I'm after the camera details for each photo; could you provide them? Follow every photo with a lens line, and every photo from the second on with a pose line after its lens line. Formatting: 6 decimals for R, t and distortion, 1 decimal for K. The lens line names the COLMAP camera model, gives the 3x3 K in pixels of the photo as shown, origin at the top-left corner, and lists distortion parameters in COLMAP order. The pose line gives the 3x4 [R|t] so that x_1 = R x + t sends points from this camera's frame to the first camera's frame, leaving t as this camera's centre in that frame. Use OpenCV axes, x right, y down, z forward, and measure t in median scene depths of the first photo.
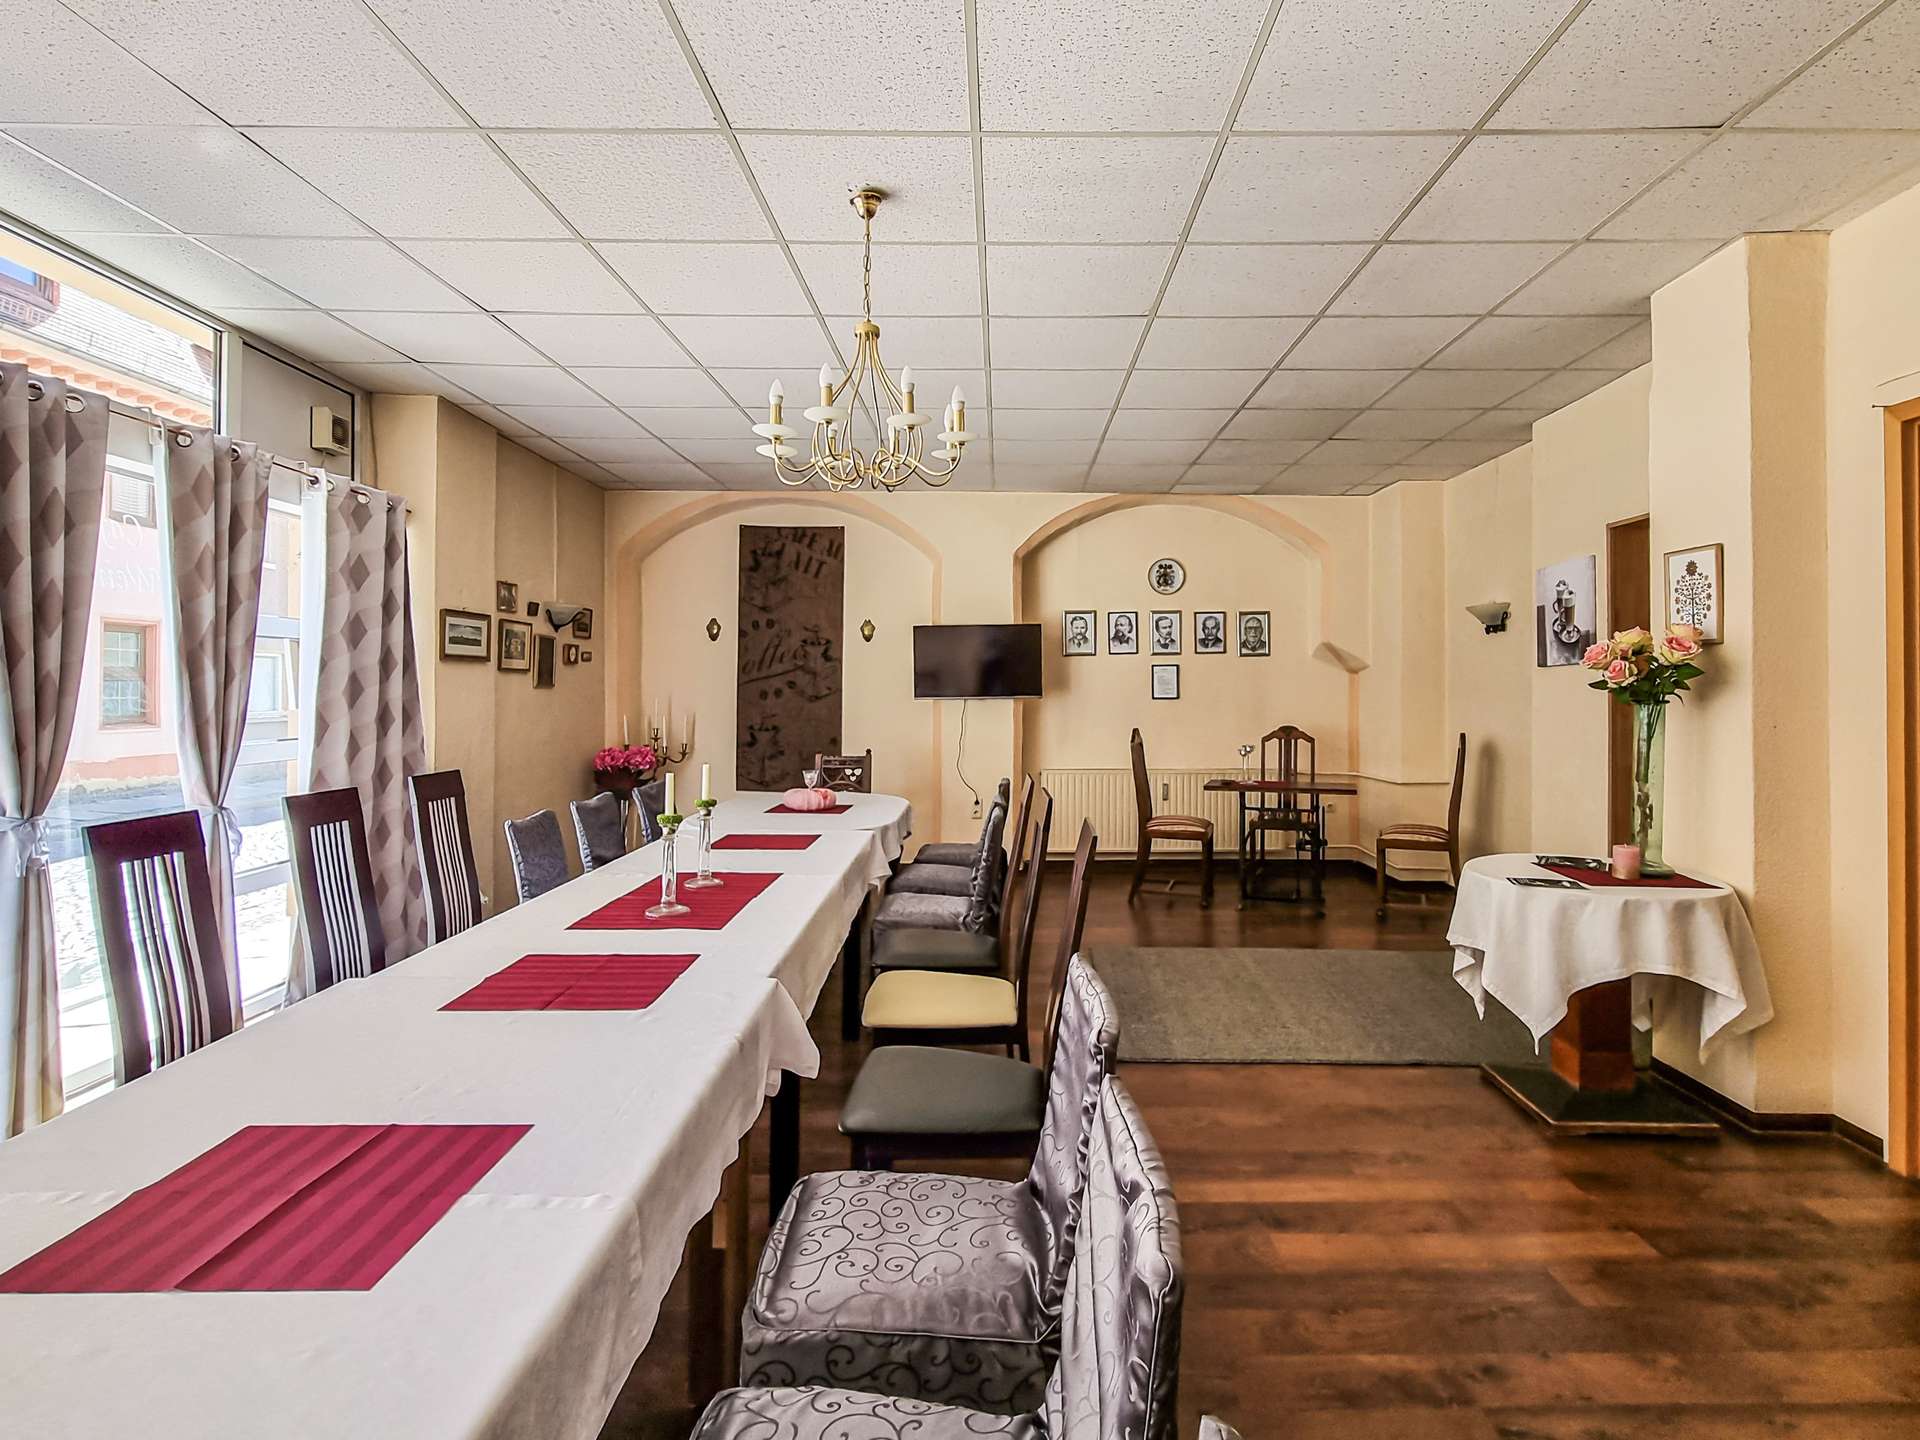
lens RADIAL K [[1008.7, 0, 963.7], [0, 1008.7, 686.1], [0, 0, 1]] dist [0.000497, -0.001515]
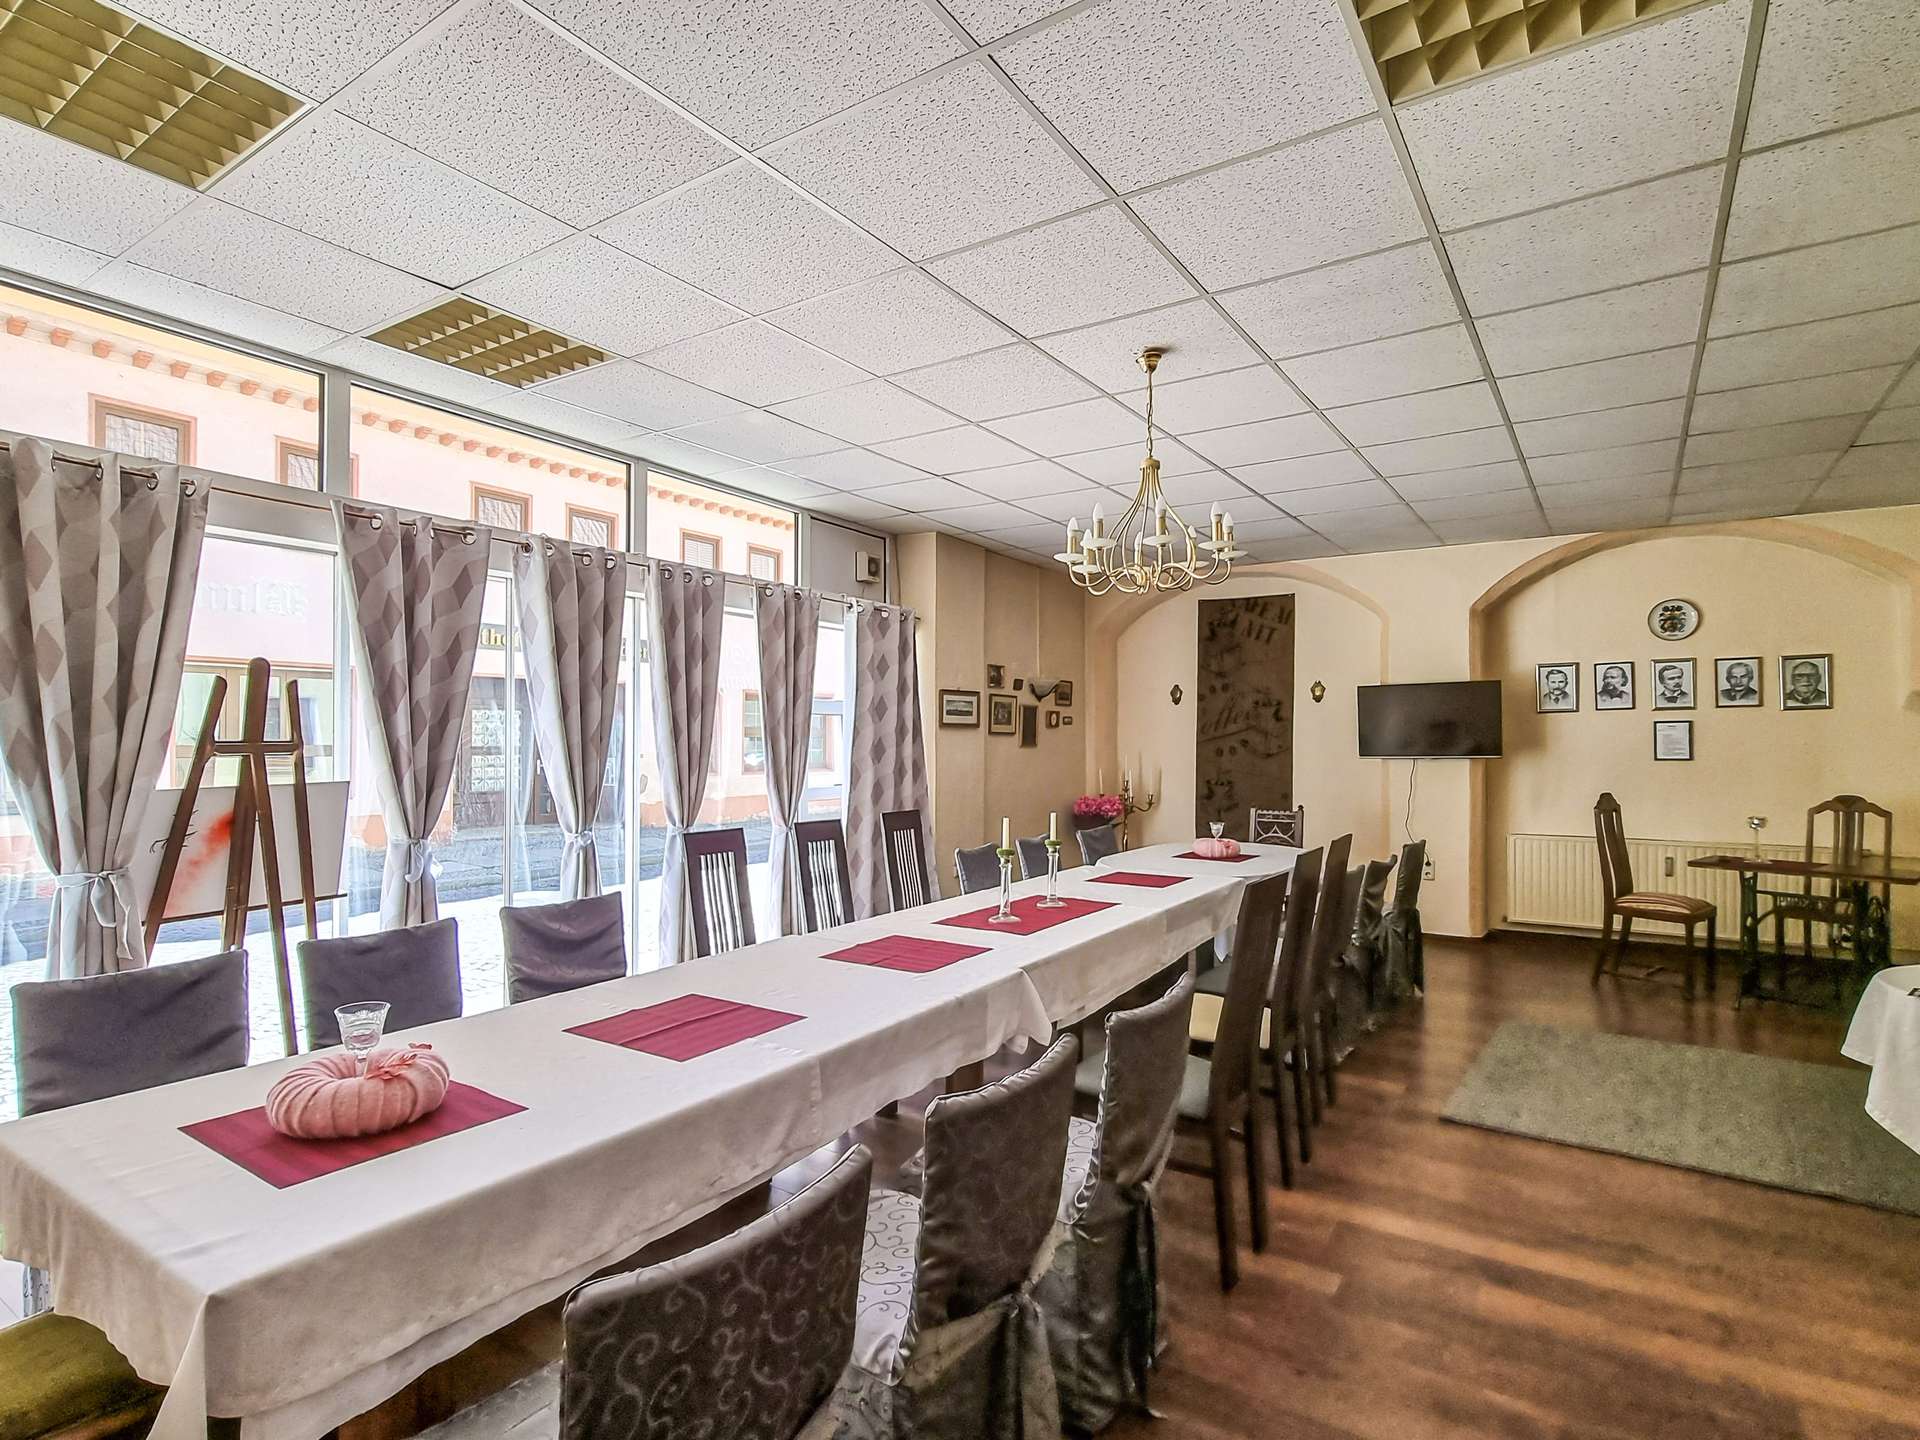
lens RADIAL K [[1001.5, 0, 964.3], [0, 1001.5, 744.1], [0, 0, 1]] dist [-0.002044, -0.001249]
pose [[0.829558, 0.002410, -0.558416, 0.192873], [0.002834, 0.999960, 0.008527, -0.011383], [0.558414, -0.008656, 0.829518, -0.067227]]
